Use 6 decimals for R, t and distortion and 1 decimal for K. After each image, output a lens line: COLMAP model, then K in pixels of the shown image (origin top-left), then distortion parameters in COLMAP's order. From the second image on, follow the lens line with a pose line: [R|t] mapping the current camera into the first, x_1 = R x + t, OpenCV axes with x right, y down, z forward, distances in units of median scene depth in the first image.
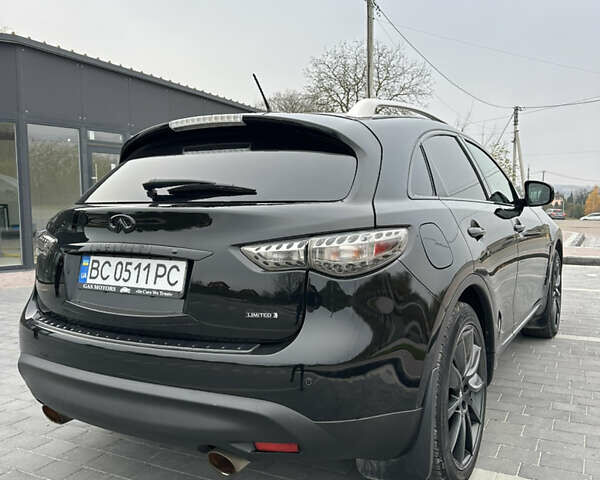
lens RADIAL K [[557.5, 0, 300.0], [0, 557.5, 240.0], [0, 0, 1]] dist [0.193757, -0.418826]
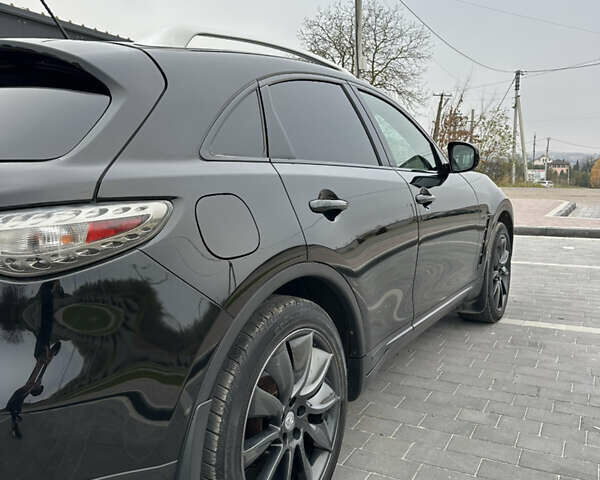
lens RADIAL K [[557.5, 0, 300.0], [0, 557.5, 240.0], [0, 0, 1]] dist [0.193757, -0.418826]
pose [[0.999971, -0.000365, -0.007630, 0.141109], [0.000784, 0.998486, 0.055006, -0.004517], [0.007598, -0.055010, 0.998457, 0.121775]]
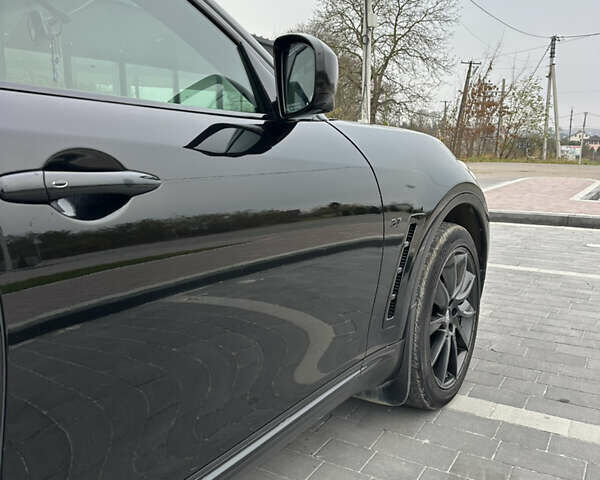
lens RADIAL K [[562.2, 0, 300.0], [0, 562.2, 240.0], [0, 0, 1]] dist [0.088618, -0.143295]
pose [[0.998244, 0.022721, -0.054712, 0.333036], [-0.017030, 0.994606, 0.102322, -0.016477], [0.056742, -0.101210, 0.993246, 0.508921]]
